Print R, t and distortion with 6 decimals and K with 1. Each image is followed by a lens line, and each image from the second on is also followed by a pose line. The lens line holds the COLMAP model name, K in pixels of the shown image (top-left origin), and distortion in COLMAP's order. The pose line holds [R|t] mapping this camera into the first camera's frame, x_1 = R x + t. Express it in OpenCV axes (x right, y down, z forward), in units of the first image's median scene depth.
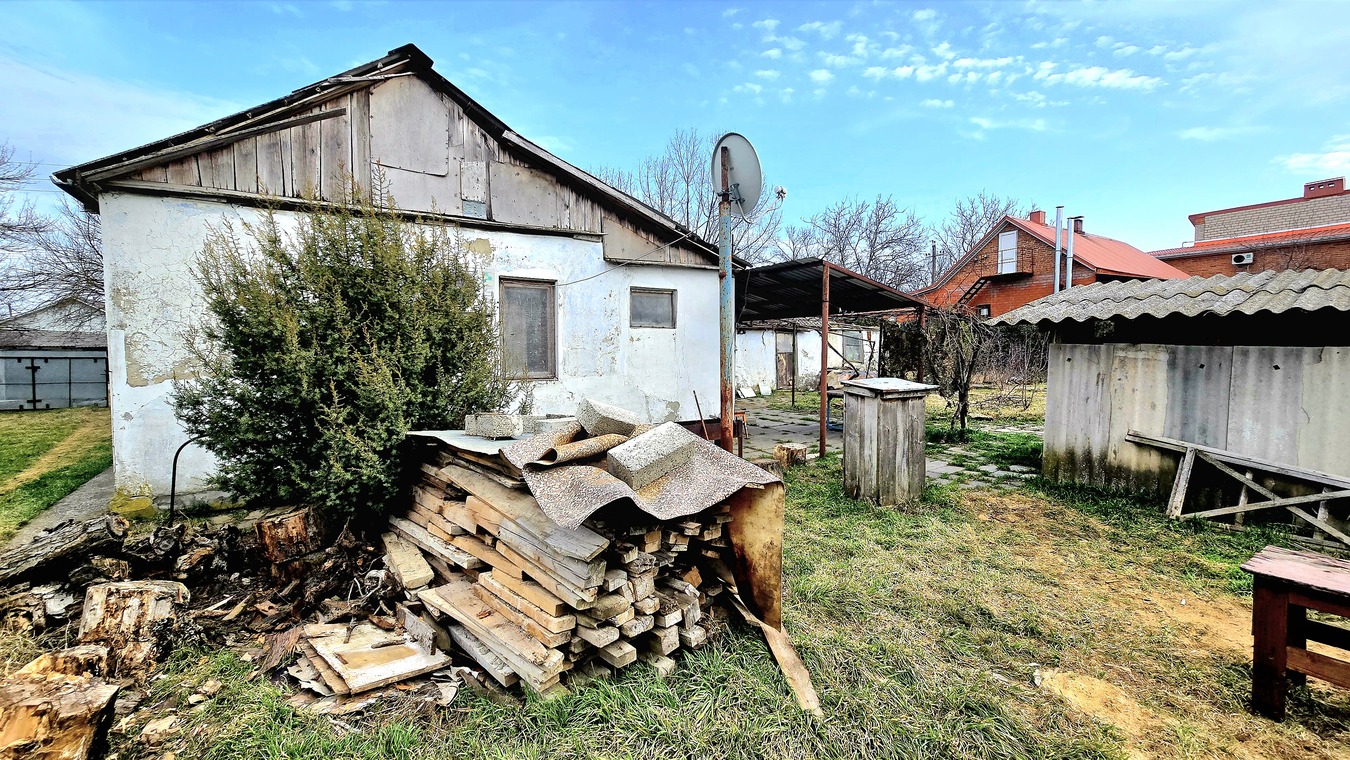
lens RADIAL K [[551.6, 0, 670.3], [0, 551.6, 368.2], [0, 0, 1]] dist [0.000463, 0.000721]
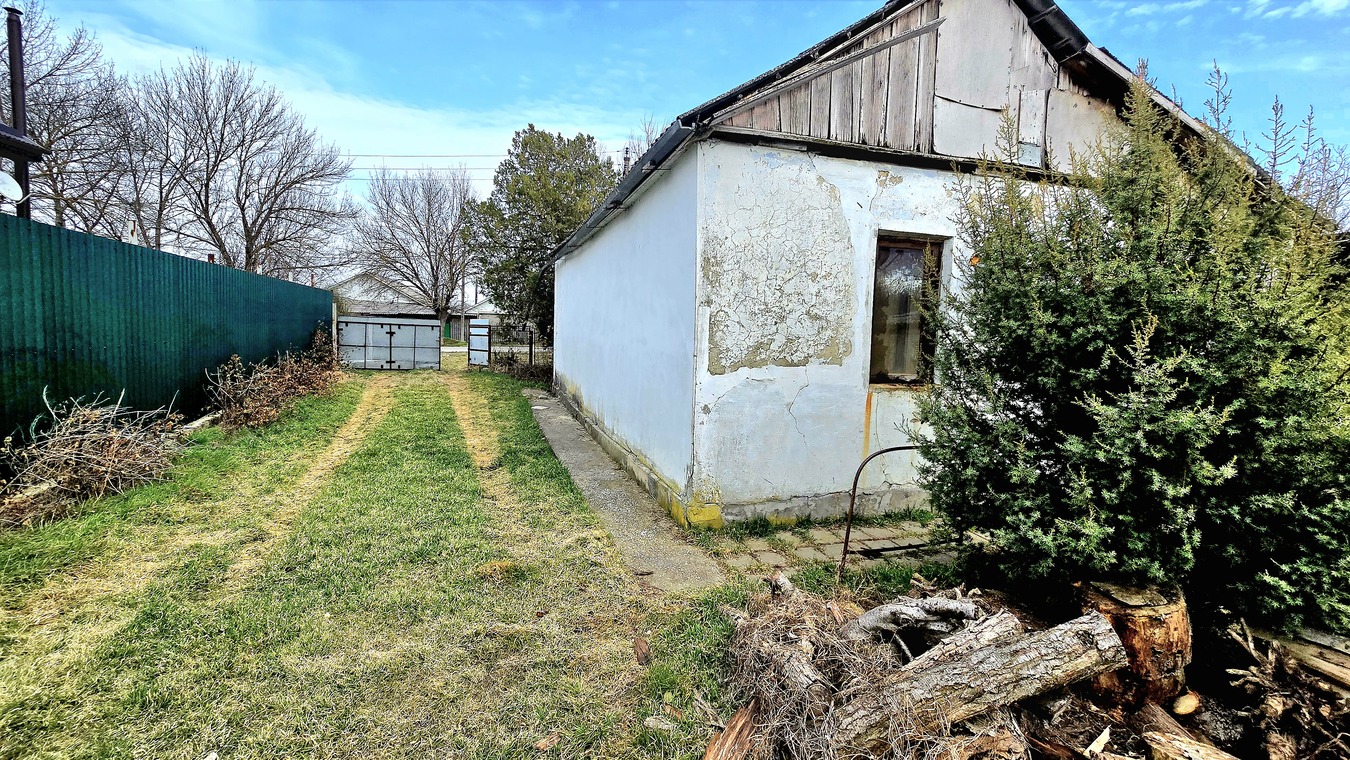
lens RADIAL K [[551.6, 0, 670.3], [0, 551.6, 368.2], [0, 0, 1]] dist [0.000463, 0.000721]
pose [[0.959362, 0.055055, -0.276755, -0.709334], [-0.044726, 0.998052, 0.043500, -0.008848], [0.278611, -0.029354, 0.959955, 0.152544]]
